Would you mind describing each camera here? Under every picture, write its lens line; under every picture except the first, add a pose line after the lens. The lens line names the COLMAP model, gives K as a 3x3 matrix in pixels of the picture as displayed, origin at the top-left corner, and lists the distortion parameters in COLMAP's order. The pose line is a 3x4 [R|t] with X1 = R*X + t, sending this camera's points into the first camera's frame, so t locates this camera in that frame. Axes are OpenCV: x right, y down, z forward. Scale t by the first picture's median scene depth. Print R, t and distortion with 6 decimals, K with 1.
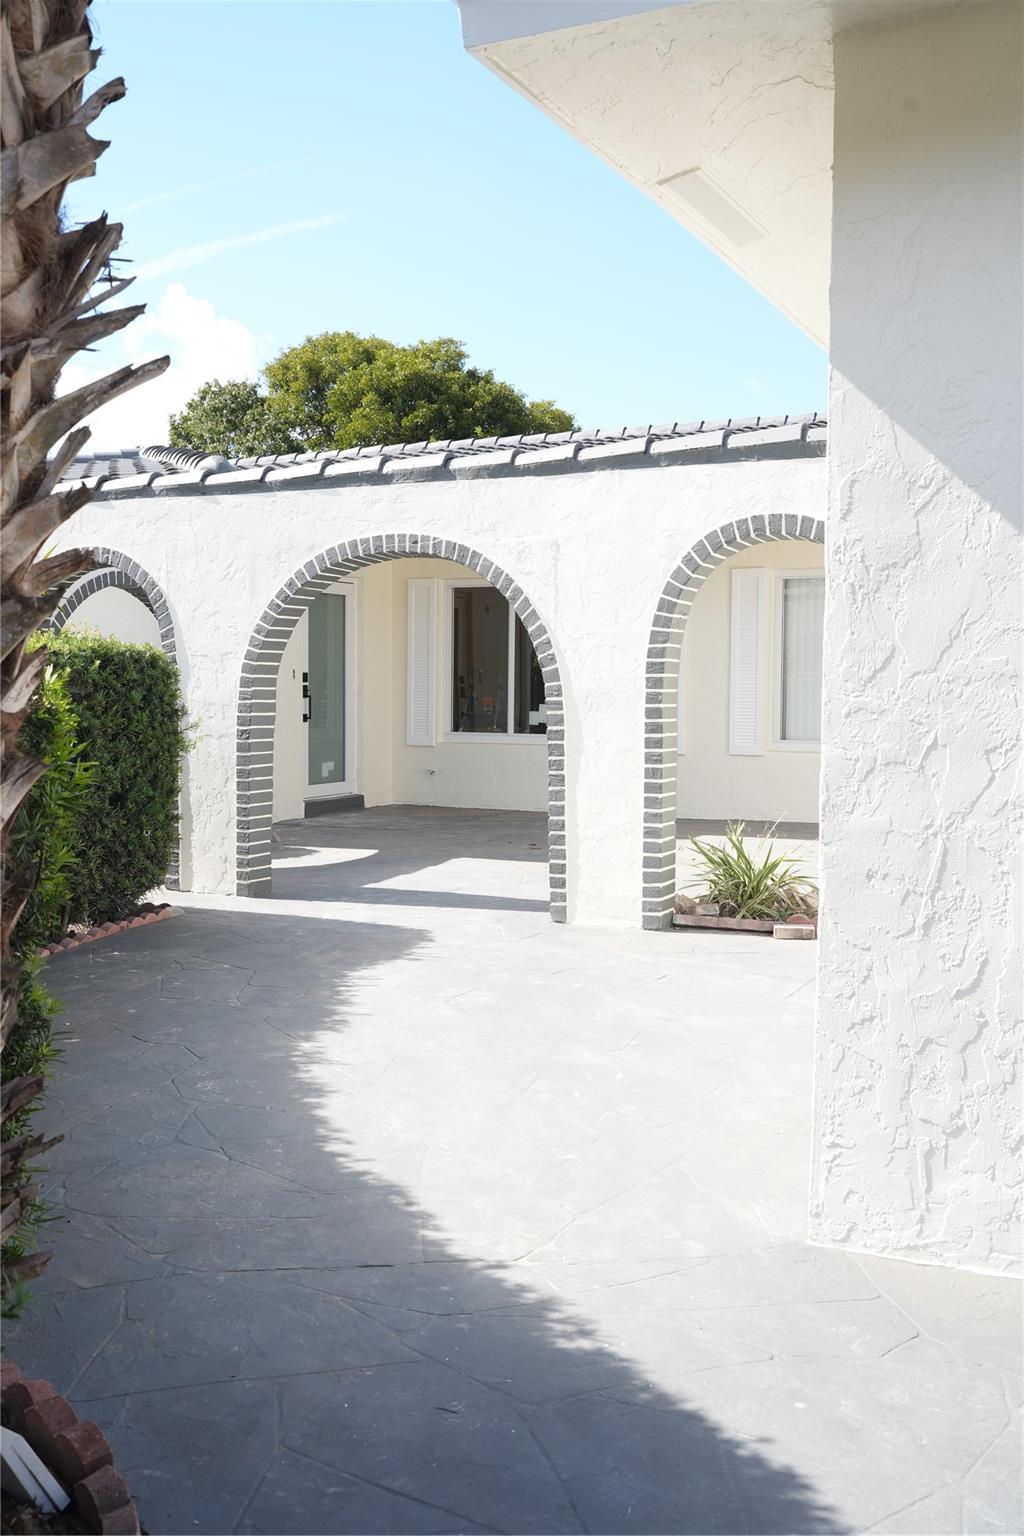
lens RADIAL K [[1481.4, 0, 508.3], [0, 1481.4, 775.0], [0, 0, 1]] dist [-0.002869, 0.000000]
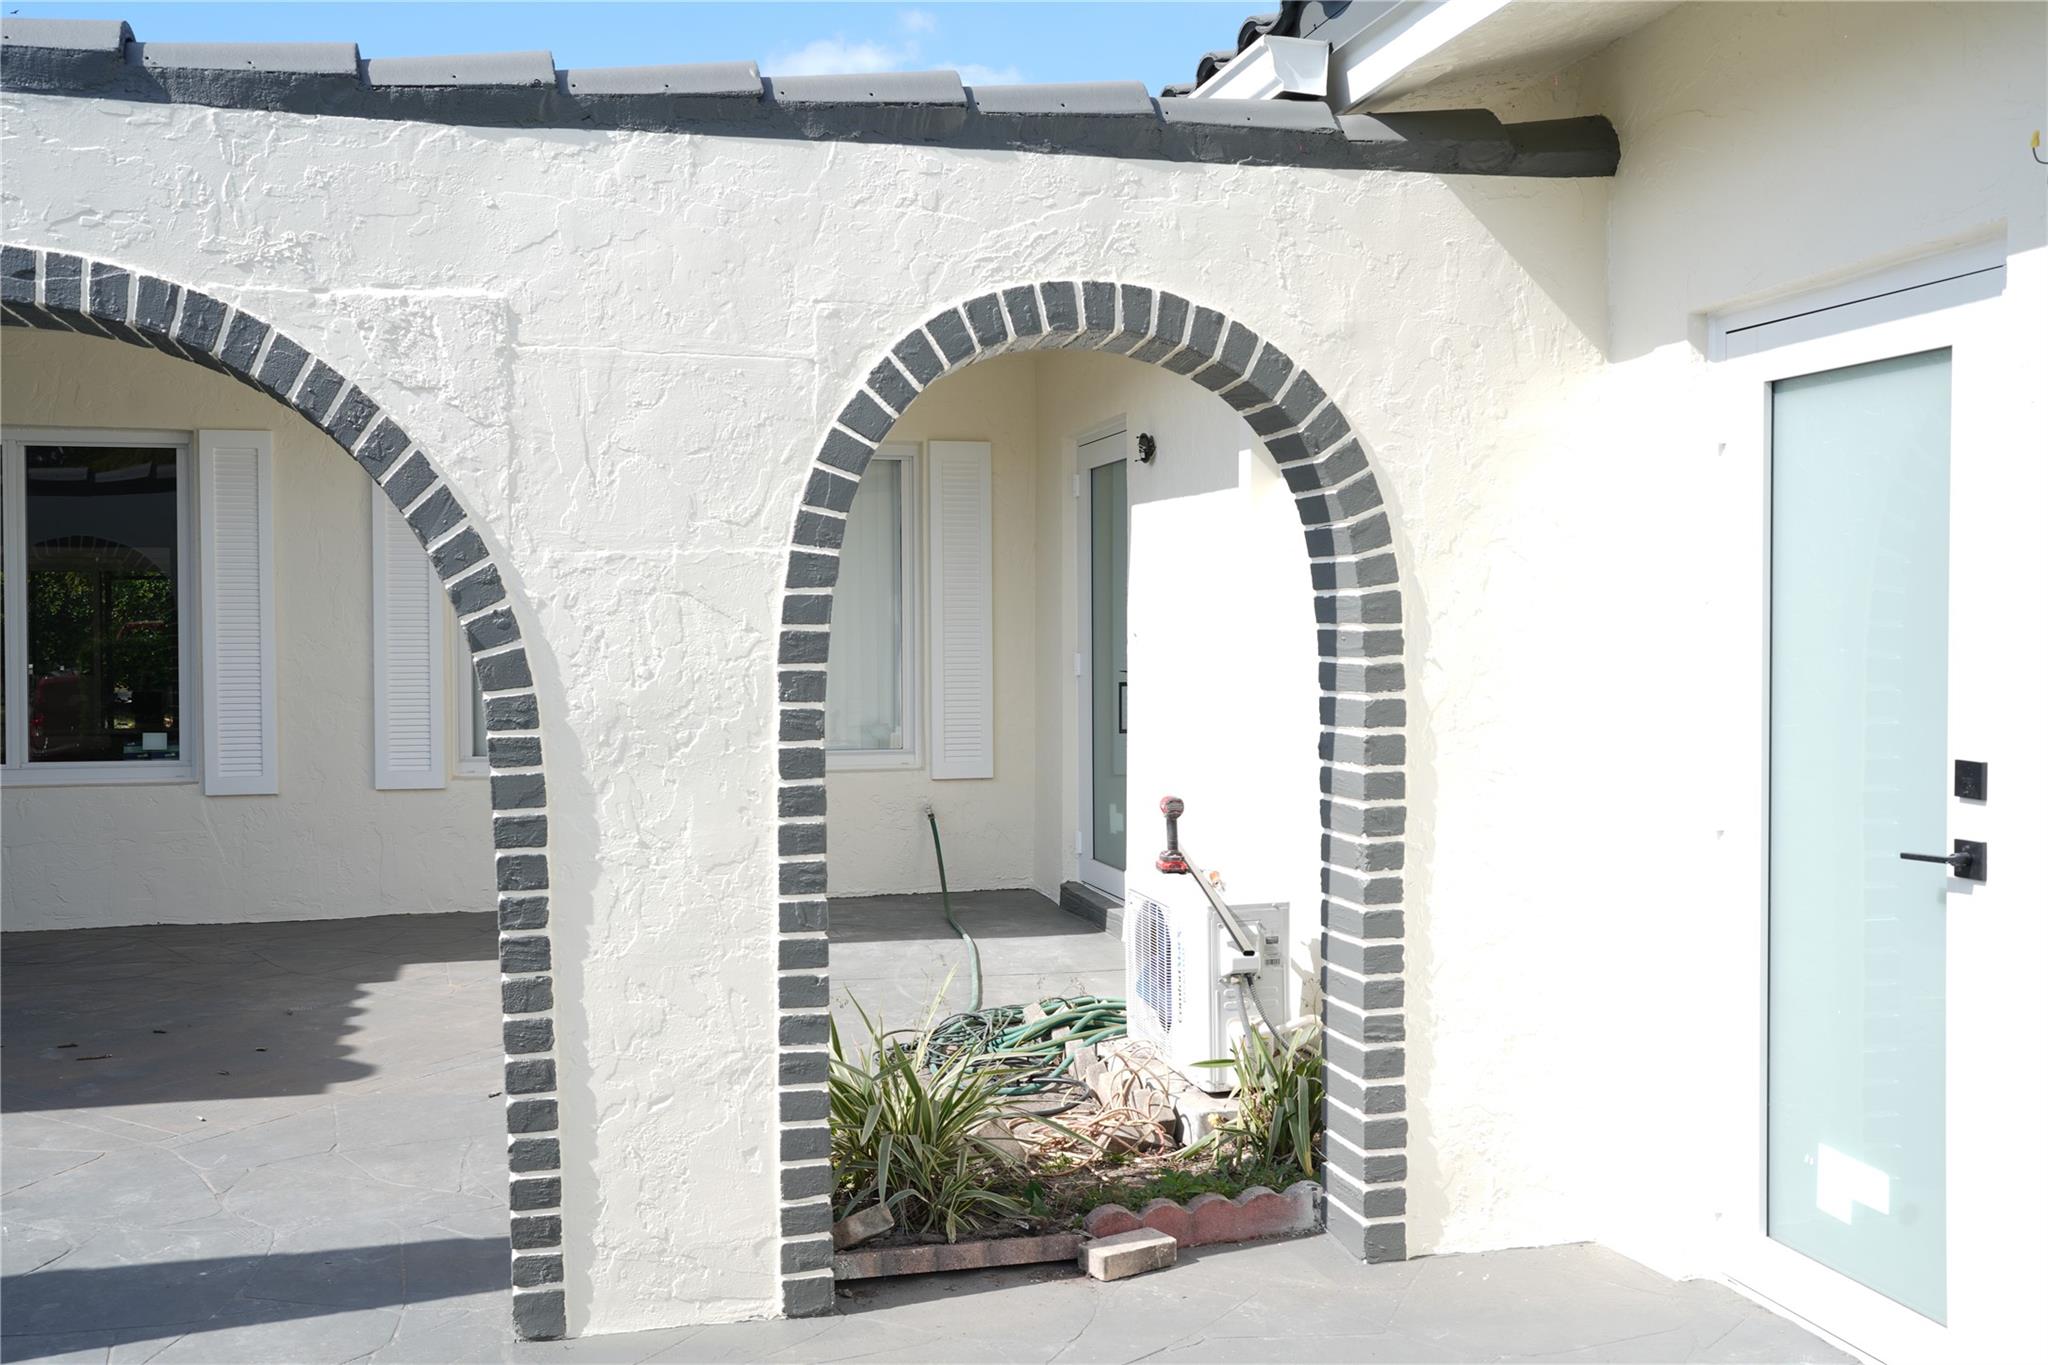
lens RADIAL K [[1975.2, 0, 1022.8], [0, 1975.2, 678.4], [0, 0, 1]] dist [-0.002869, 0.000000]
pose [[0.763796, -0.028674, 0.644821, -0.191958], [0.045643, 0.998911, -0.009645, -0.056104], [-0.643842, 0.036798, 0.764273, 0.557970]]
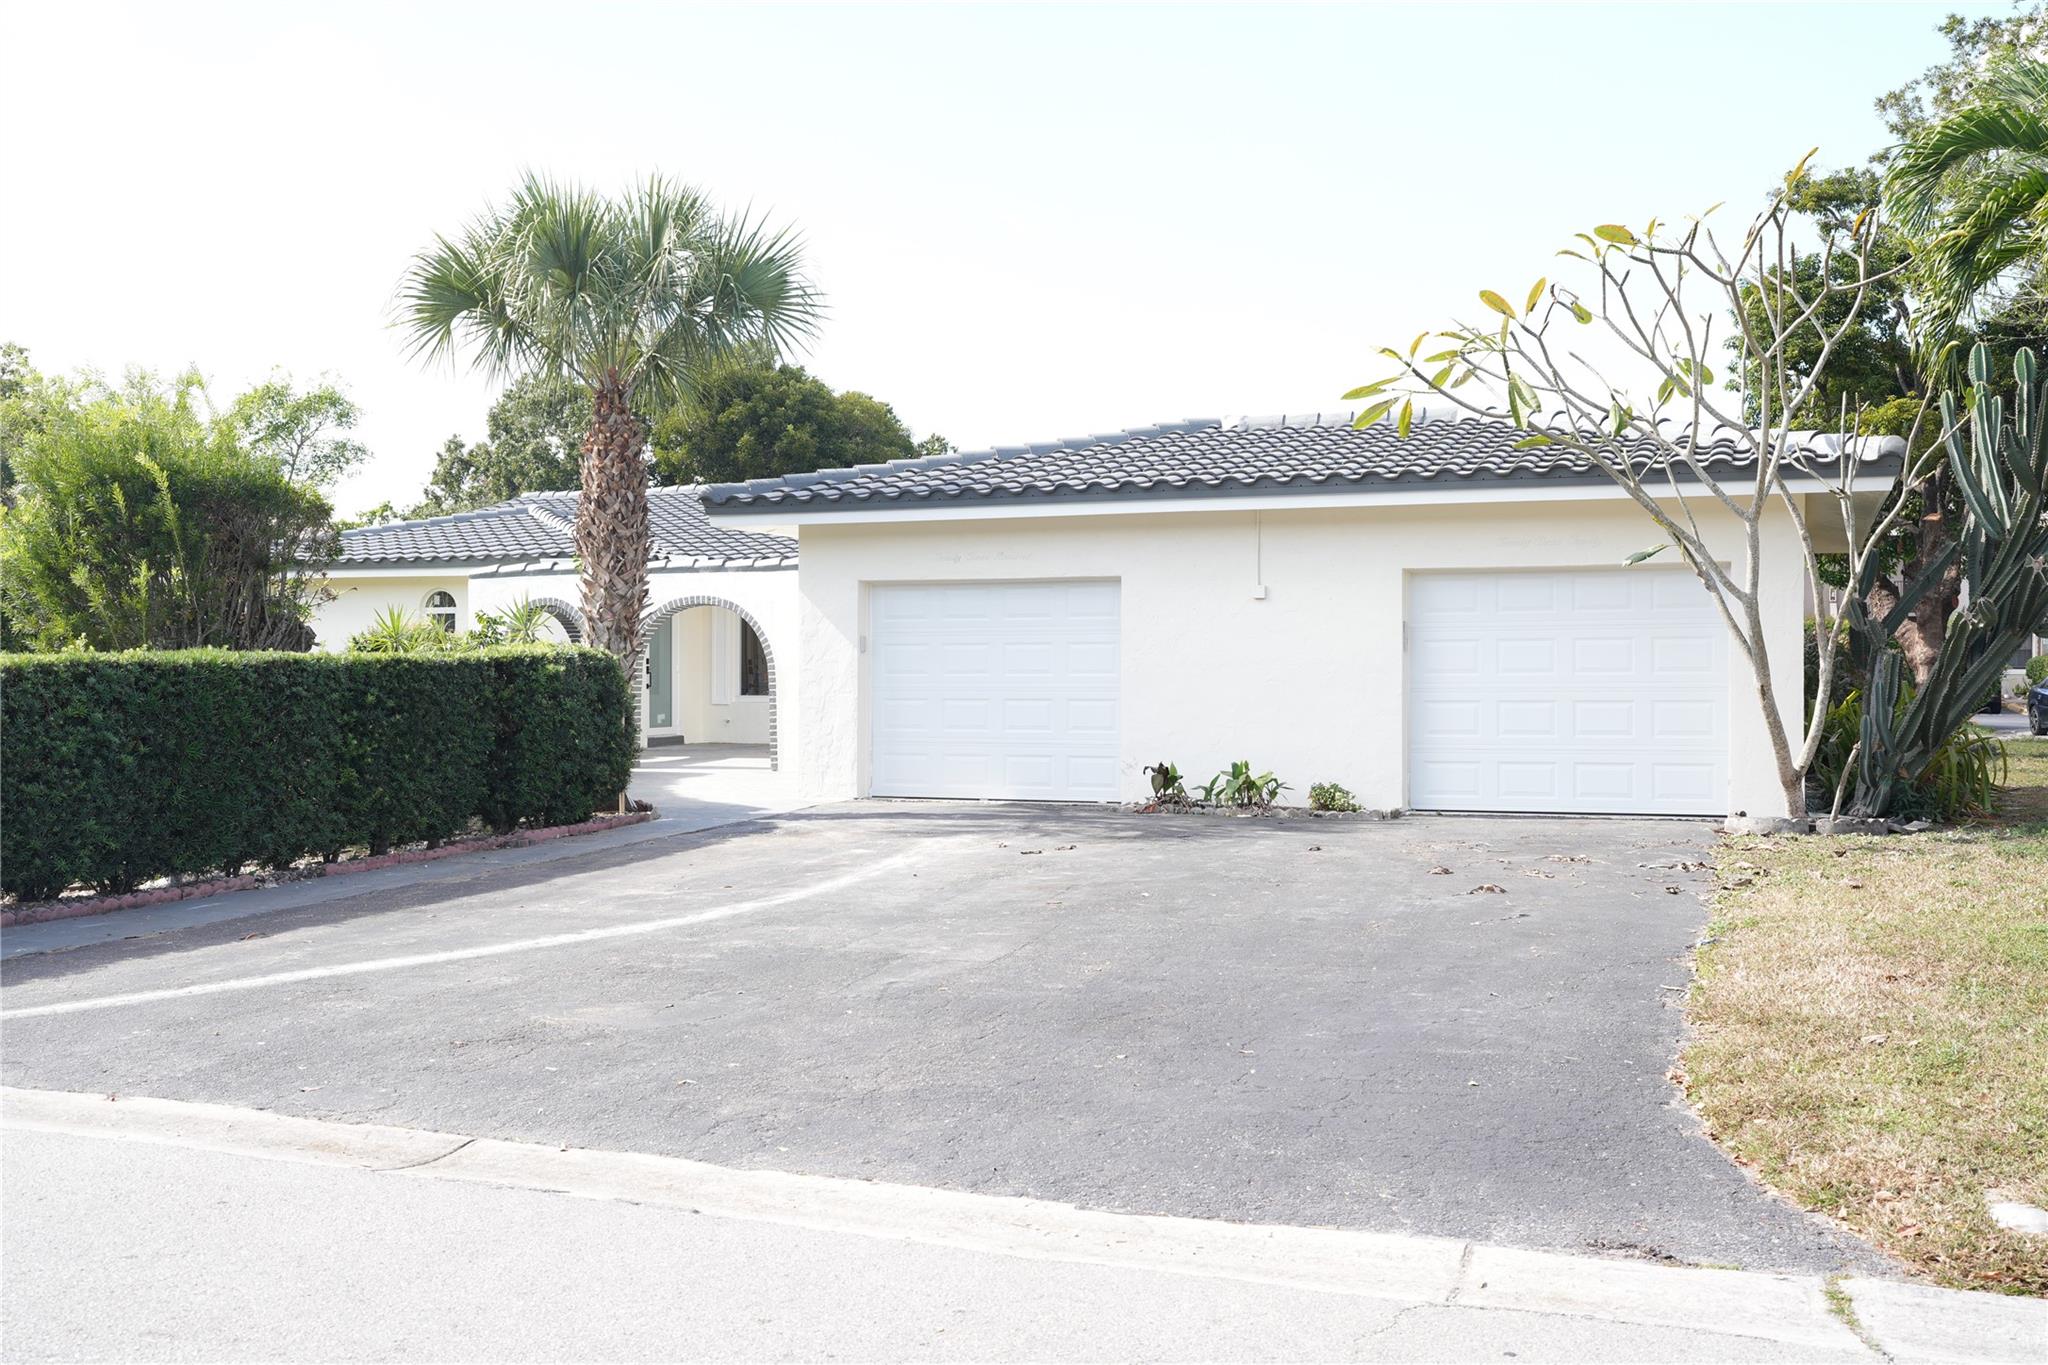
lens RADIAL K [[1975.2, 0, 1037.0], [0, 1975.2, 676.8], [0, 0, 1]] dist [-0.002869, 0.000000]
pose [[0.996577, -0.005564, 0.082482, 0.190069], [0.010237, 0.998359, -0.056336, 0.134637], [-0.082033, 0.056987, 0.994999, -2.063075]]
